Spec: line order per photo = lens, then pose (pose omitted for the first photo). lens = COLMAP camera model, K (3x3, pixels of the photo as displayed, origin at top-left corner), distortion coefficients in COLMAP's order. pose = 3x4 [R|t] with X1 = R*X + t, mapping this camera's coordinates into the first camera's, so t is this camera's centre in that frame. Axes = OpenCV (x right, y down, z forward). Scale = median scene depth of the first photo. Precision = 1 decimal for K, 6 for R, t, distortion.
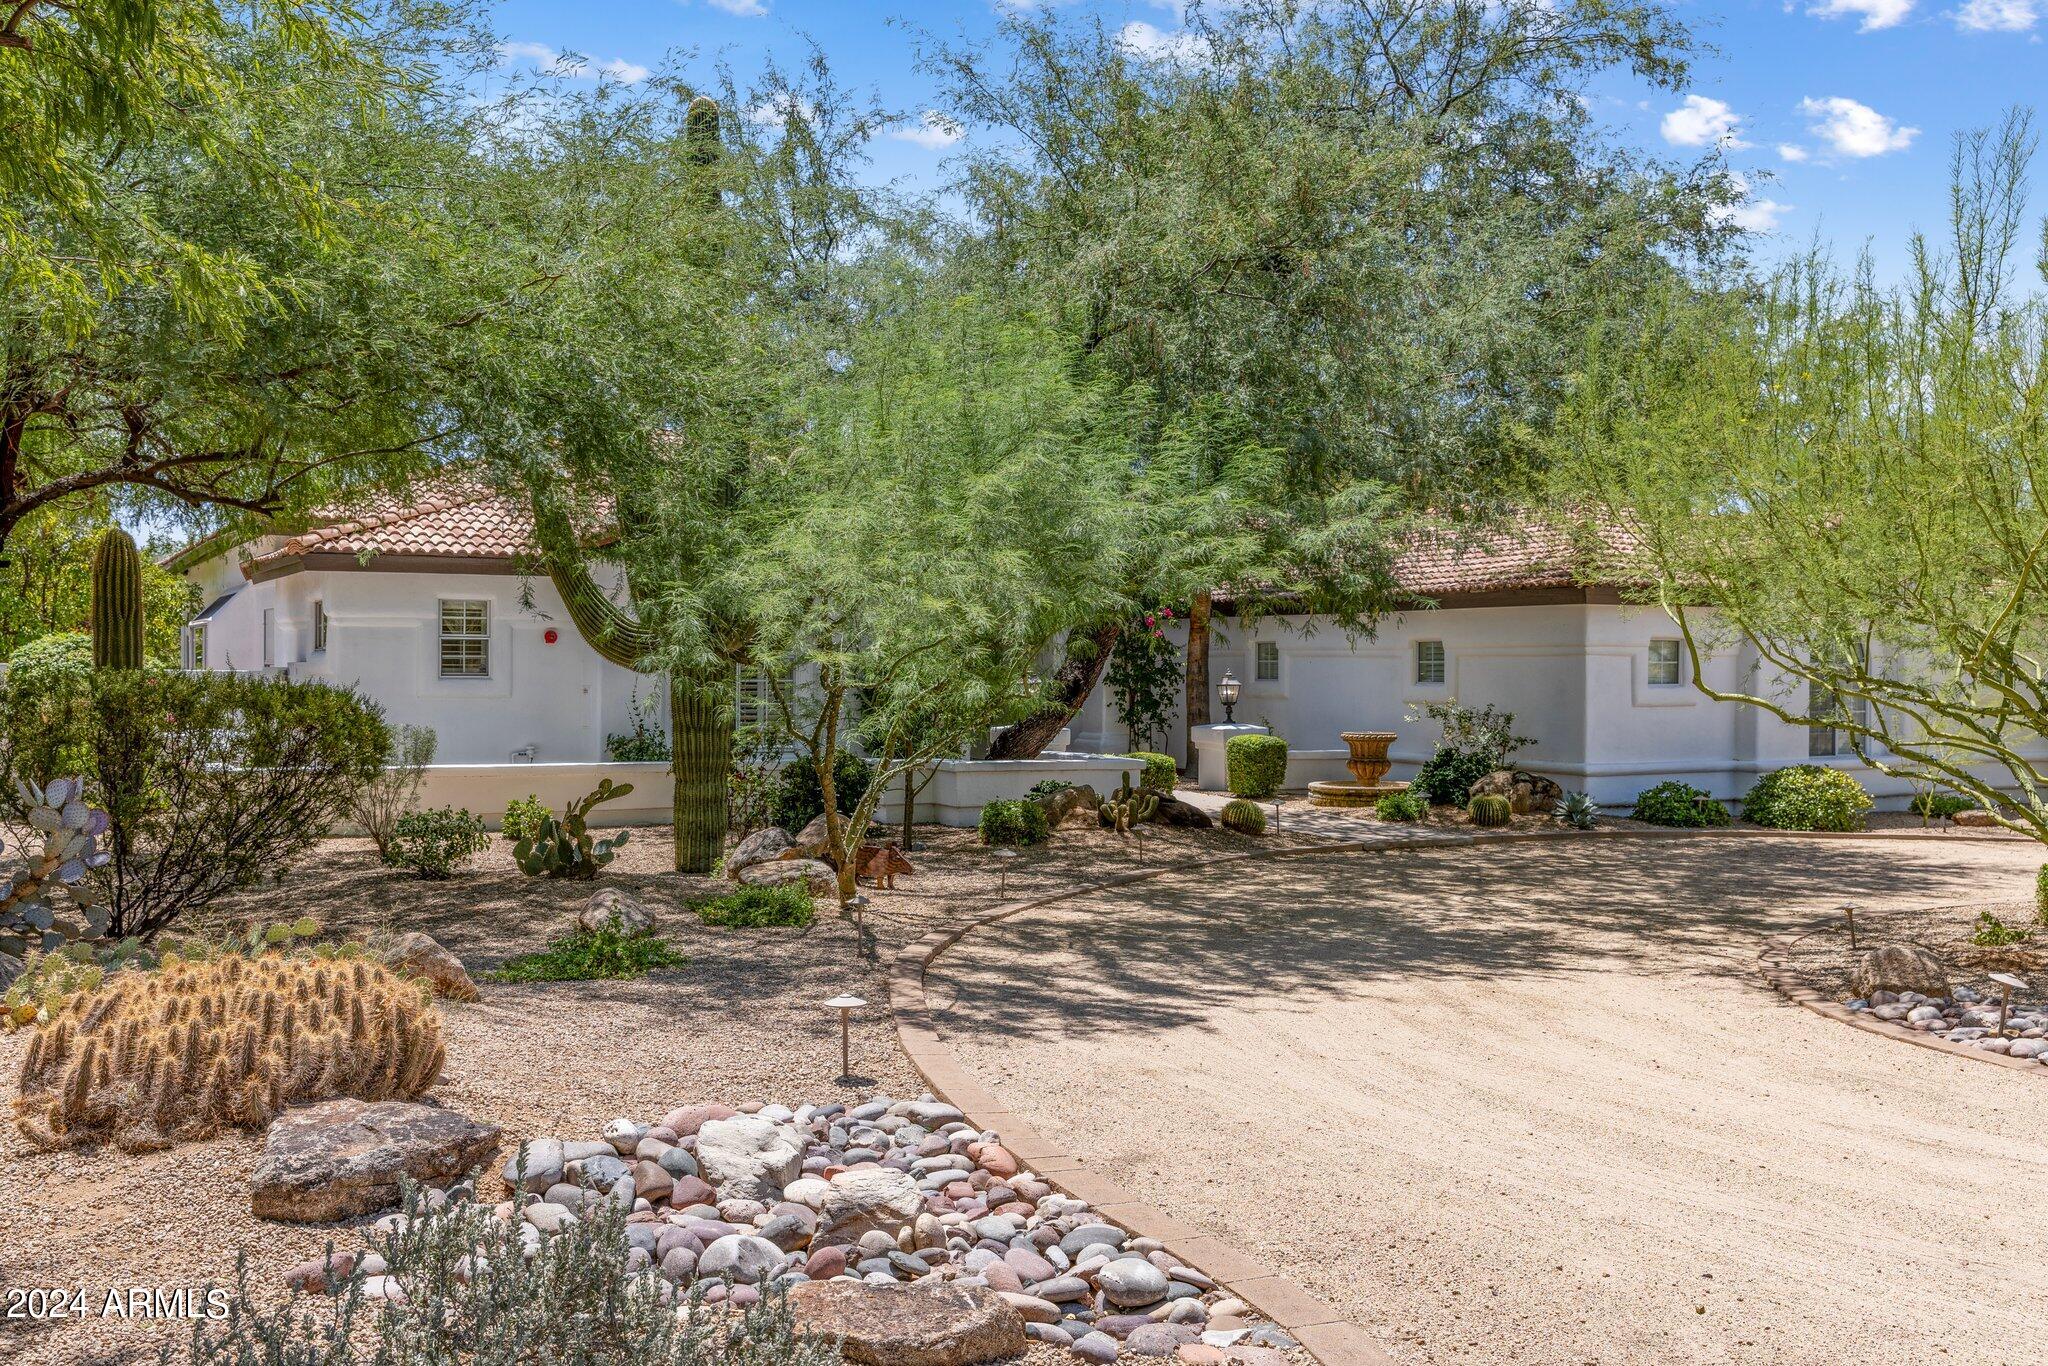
lens RADIAL K [[2083.4, 0, 1023.5], [0, 2083.4, 682.7], [0, 0, 1]] dist [-0.014964, 0.000000]
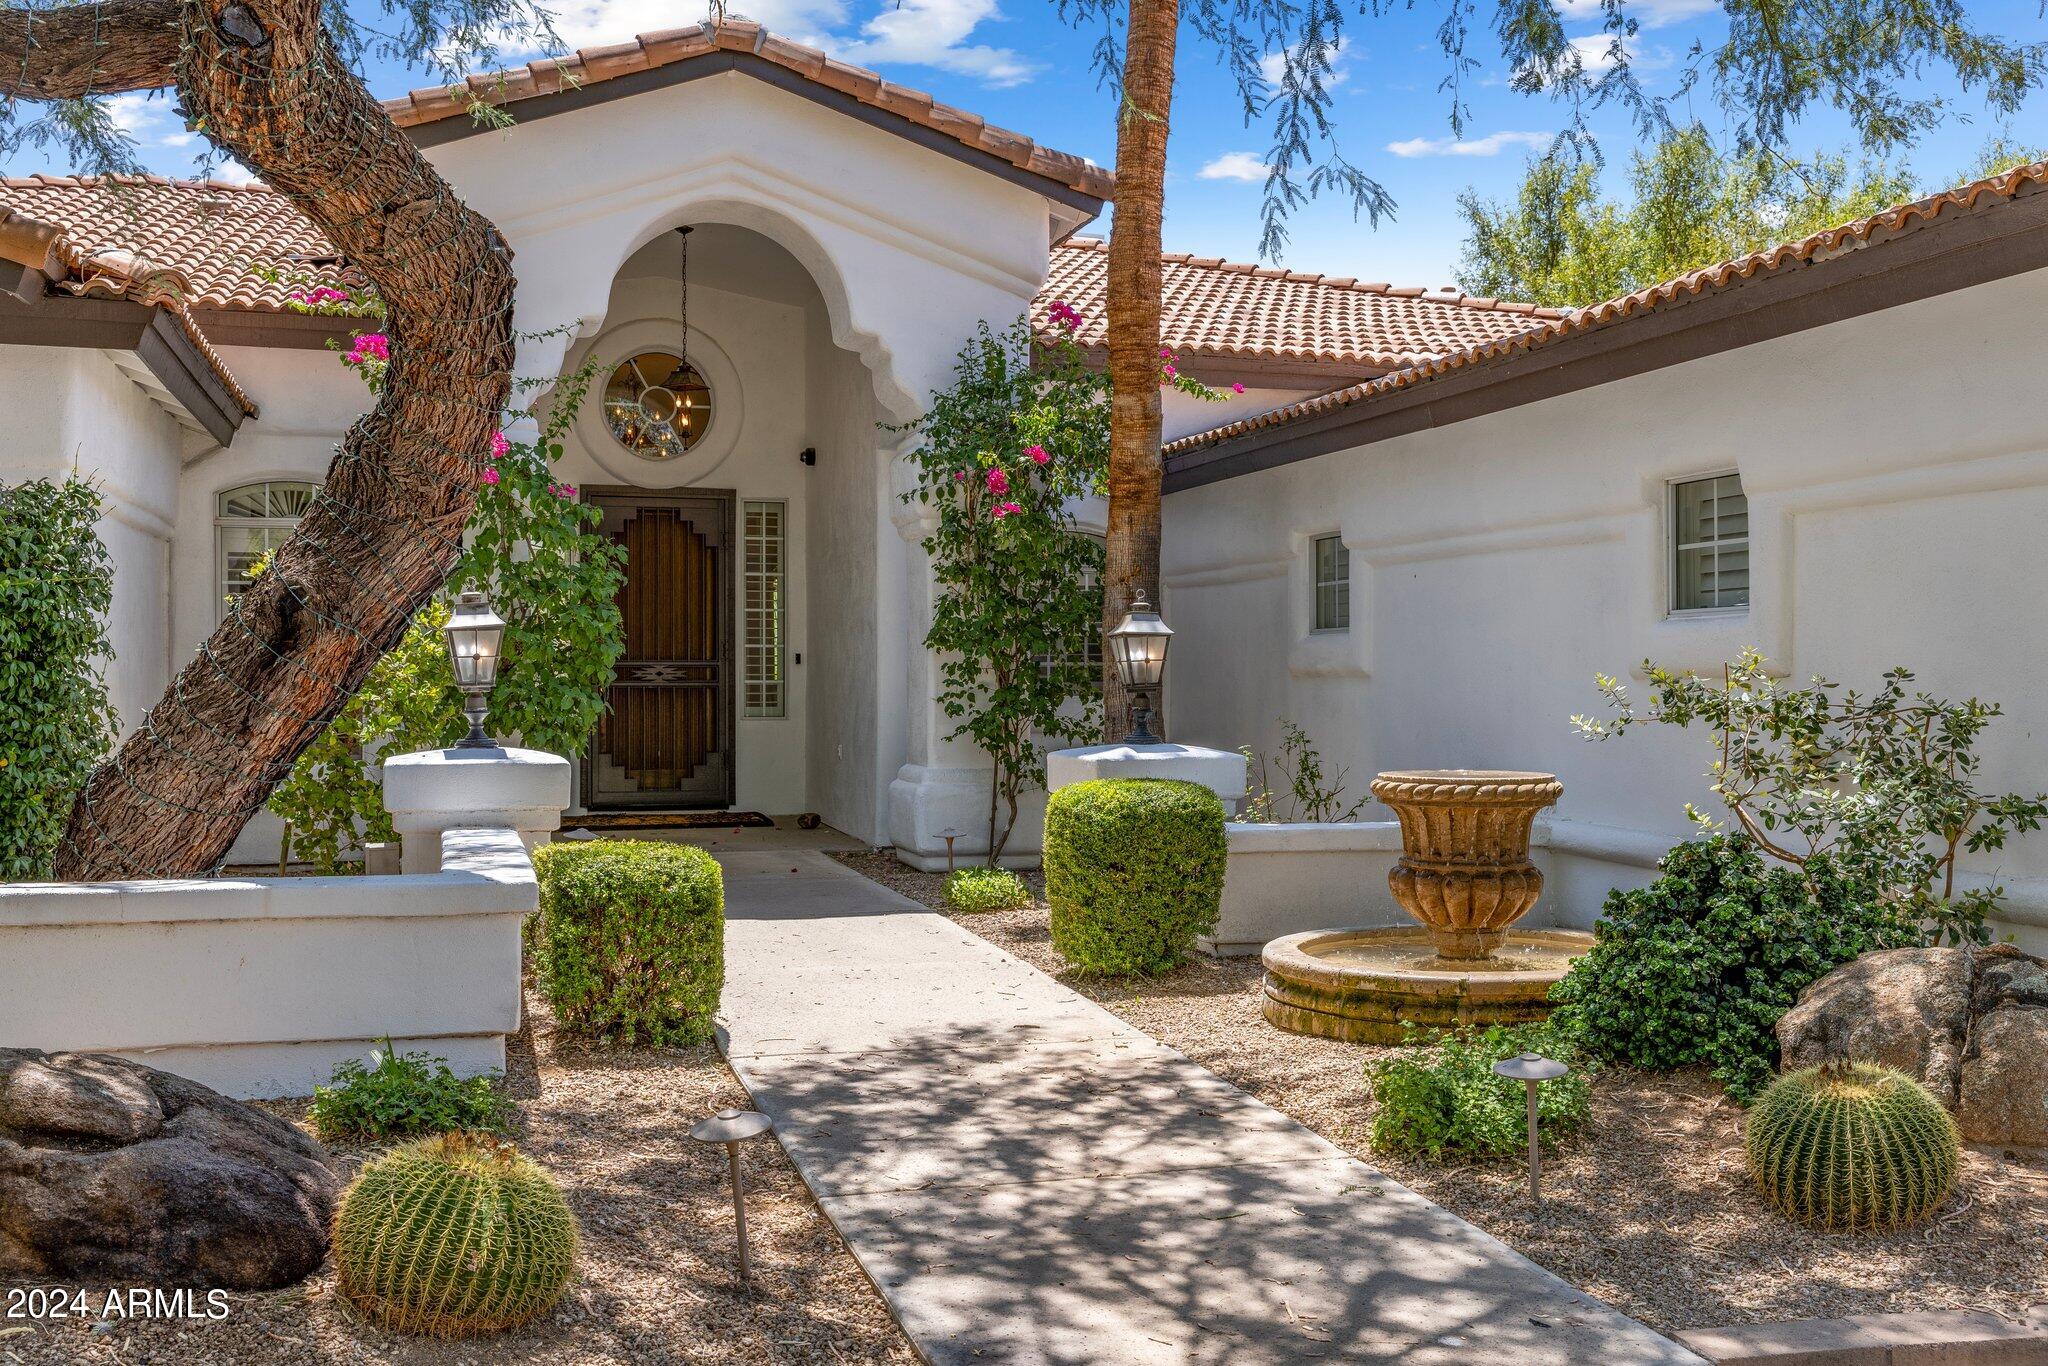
lens RADIAL K [[2083.4, 0, 1024.6], [0, 2083.4, 684.4], [0, 0, 1]] dist [-0.014964, 0.000000]
pose [[0.972963, -0.004553, -0.230916, 0.176653], [0.002754, 0.999963, -0.008112, 0.013766], [0.230944, 0.007256, 0.972940, 0.713272]]
